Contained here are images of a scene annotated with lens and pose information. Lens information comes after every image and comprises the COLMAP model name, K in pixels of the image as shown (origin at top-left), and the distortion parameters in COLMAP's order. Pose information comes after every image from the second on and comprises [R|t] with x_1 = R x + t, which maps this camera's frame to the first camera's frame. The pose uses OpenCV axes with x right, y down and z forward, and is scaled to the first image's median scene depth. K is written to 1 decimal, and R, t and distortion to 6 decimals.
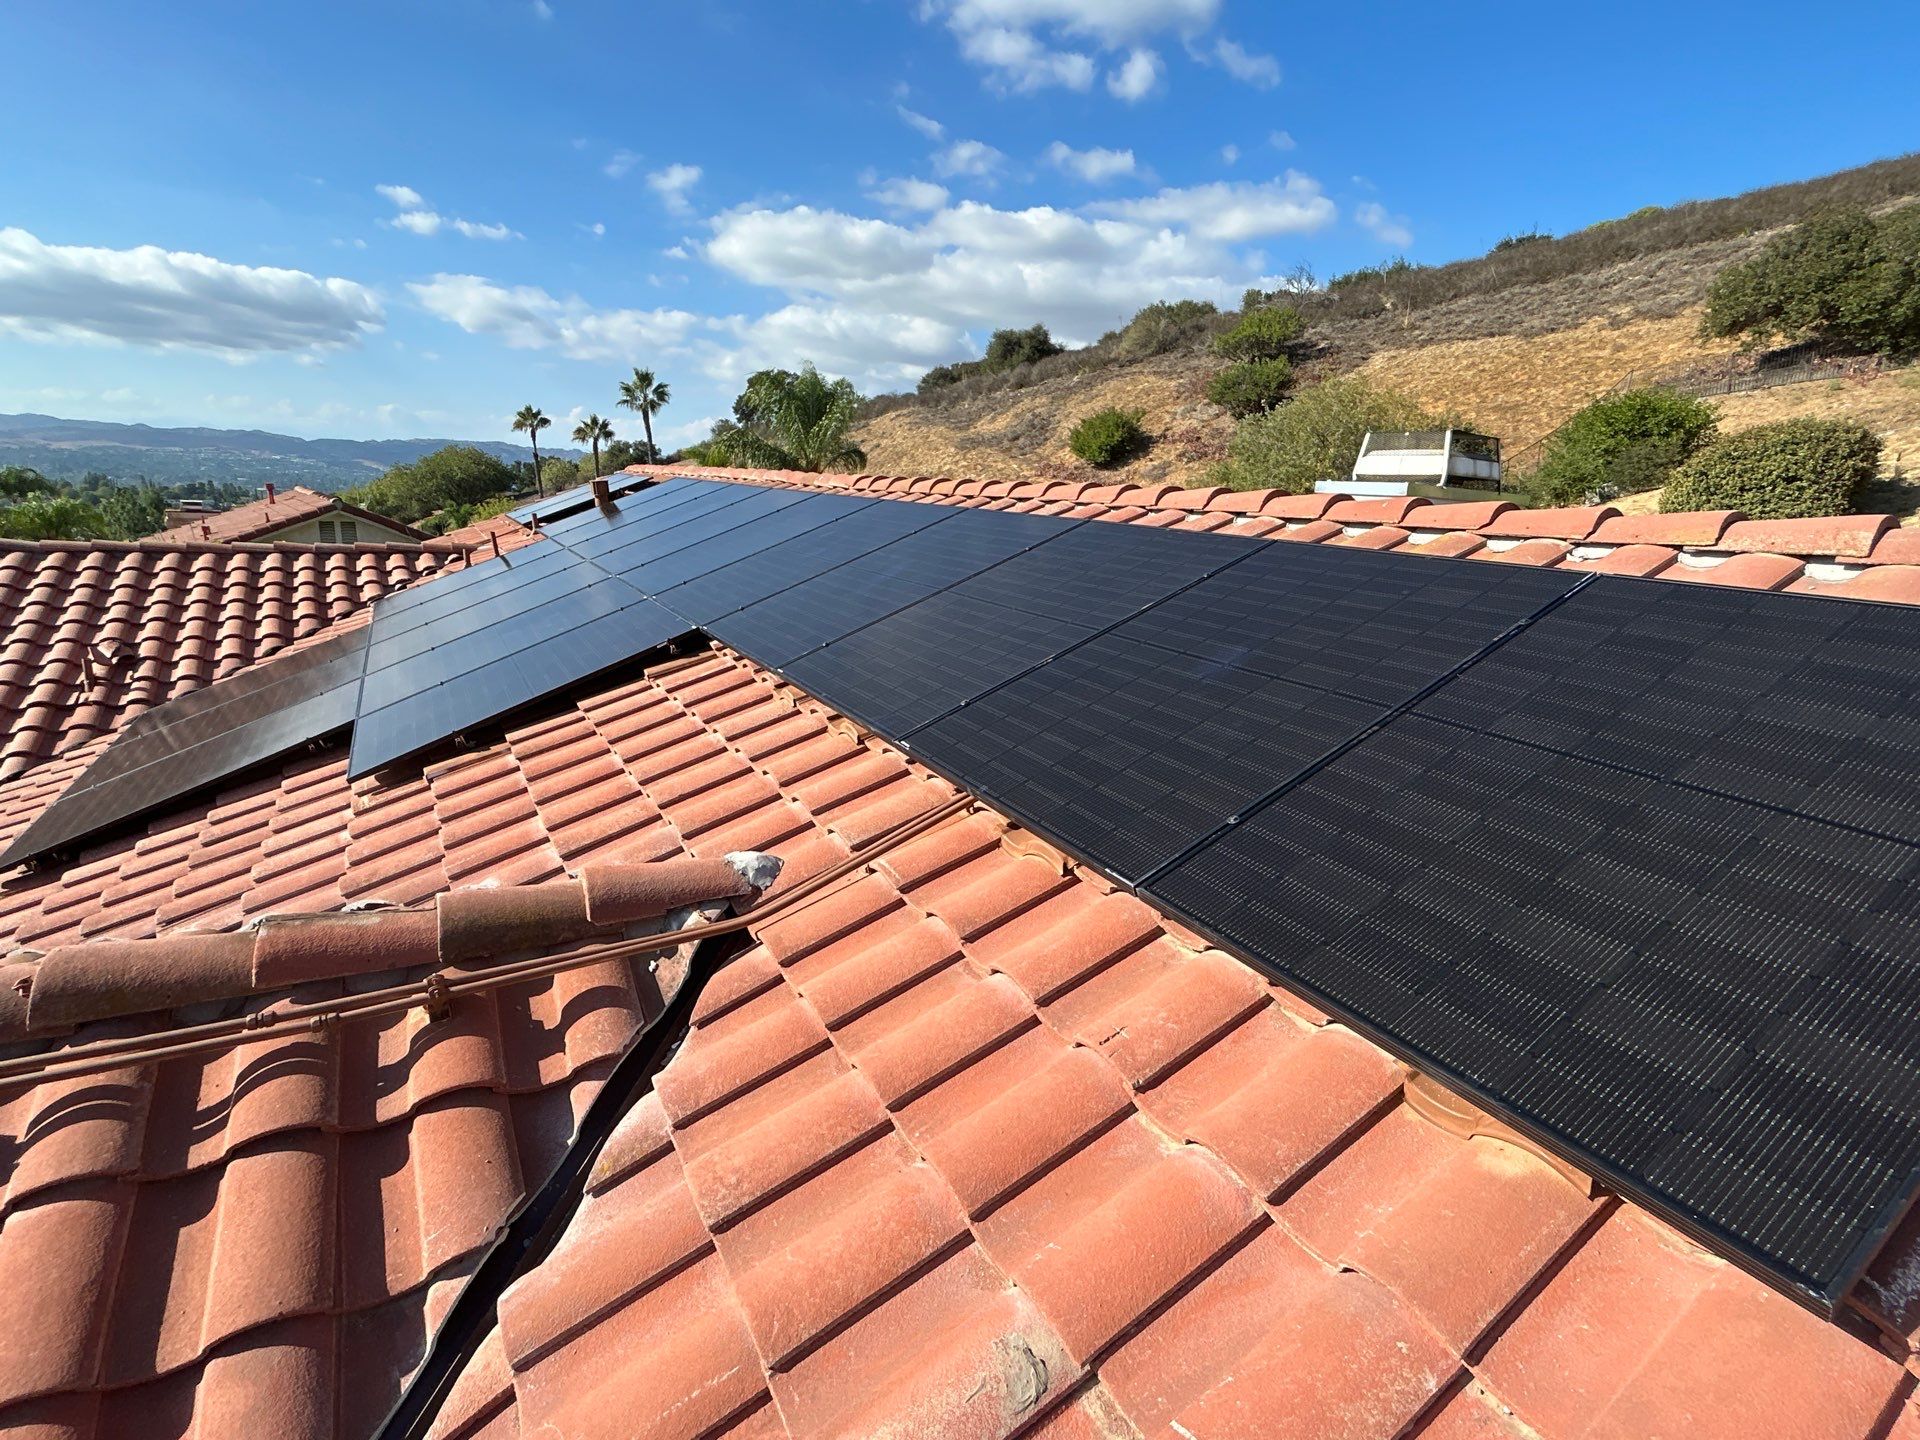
lens RADIAL K [[923.6, 0, 962.4], [0, 923.6, 711.1], [0, 0, 1]] dist [-0.010319, 0.005232]
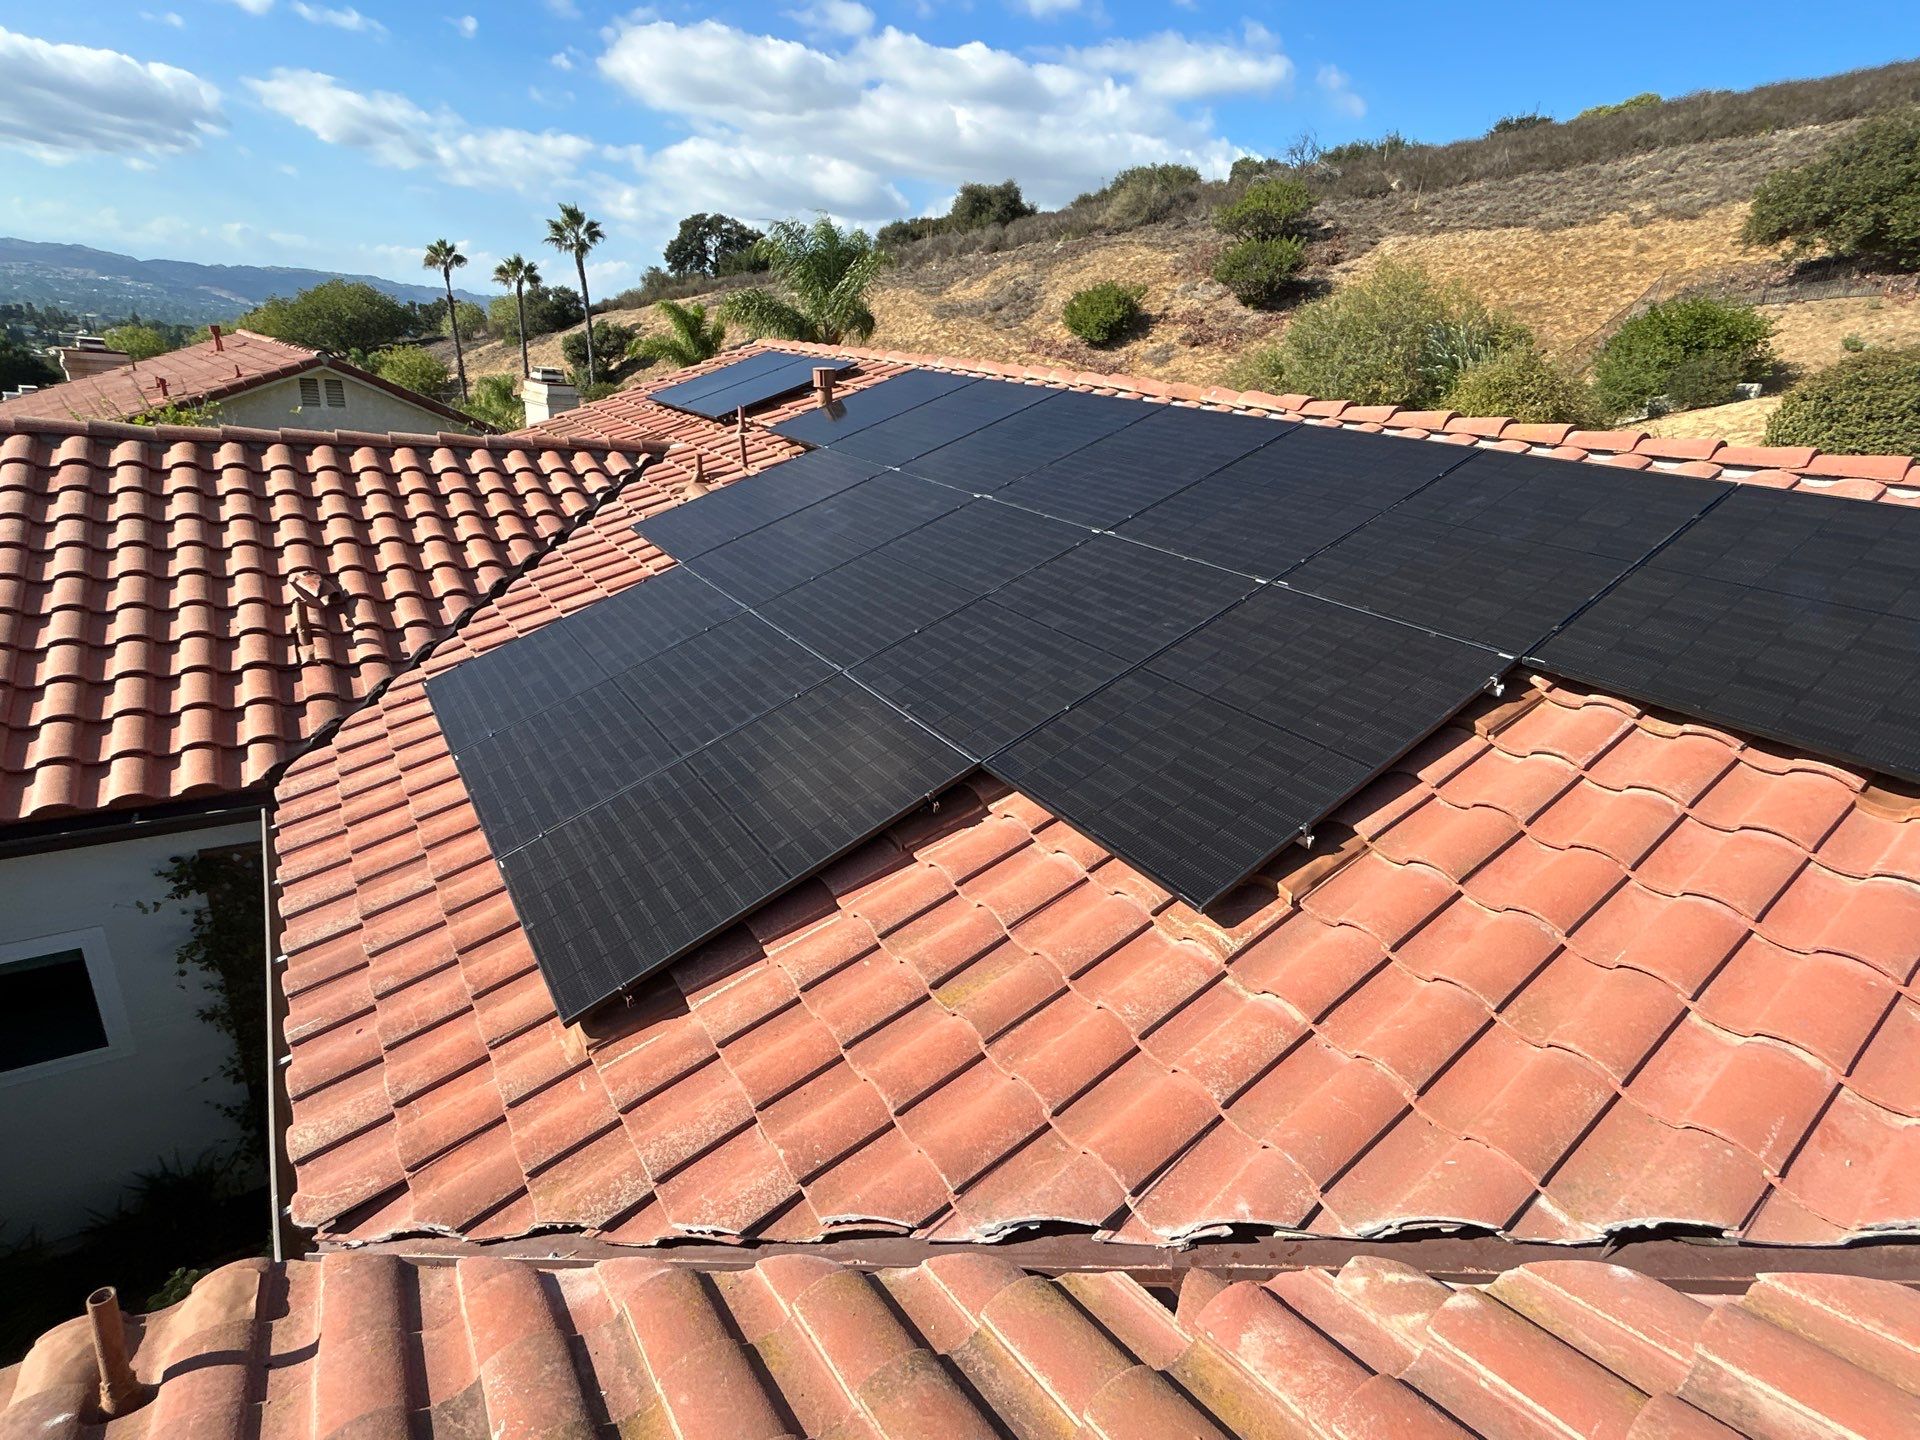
lens RADIAL K [[923.6, 0, 958.3], [0, 923.6, 710.5], [0, 0, 1]] dist [-0.010319, 0.005232]
pose [[0.995877, 0.015998, 0.089296, -0.068688], [-0.027445, 0.991333, 0.128471, -0.011374], [-0.086467, -0.130392, 0.987685, 0.028045]]
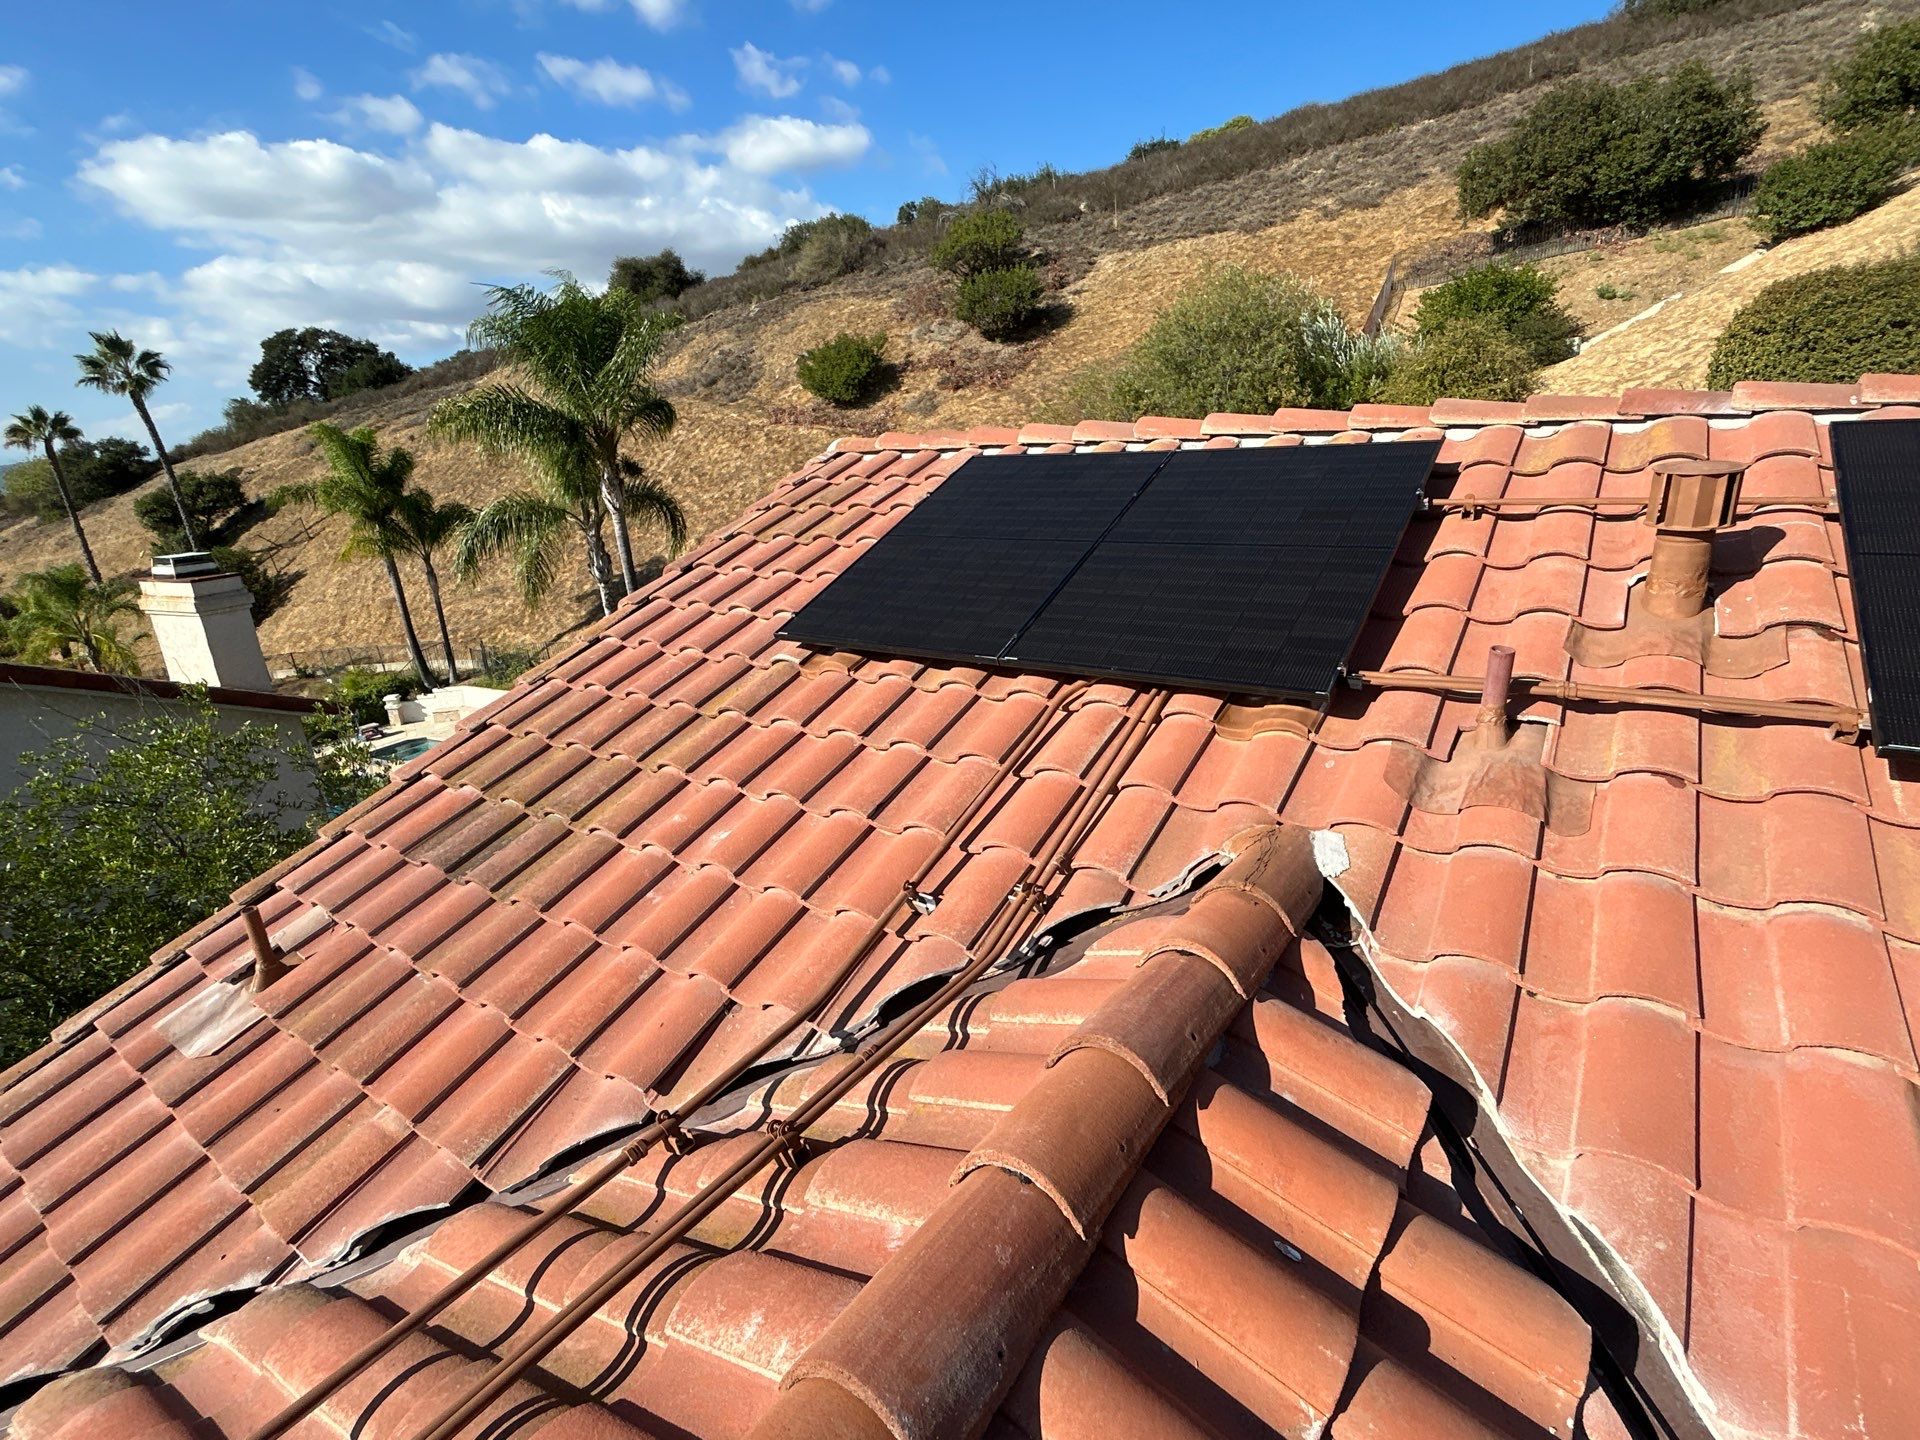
lens RADIAL K [[923.6, 0, 951.2], [0, 923.6, 713.1], [0, 0, 1]] dist [-0.010319, 0.005232]
pose [[0.904769, -0.215455, 0.367386, -0.133617], [0.194198, 0.976413, 0.094366, -0.048740], [-0.379052, -0.014034, 0.925269, 0.170338]]
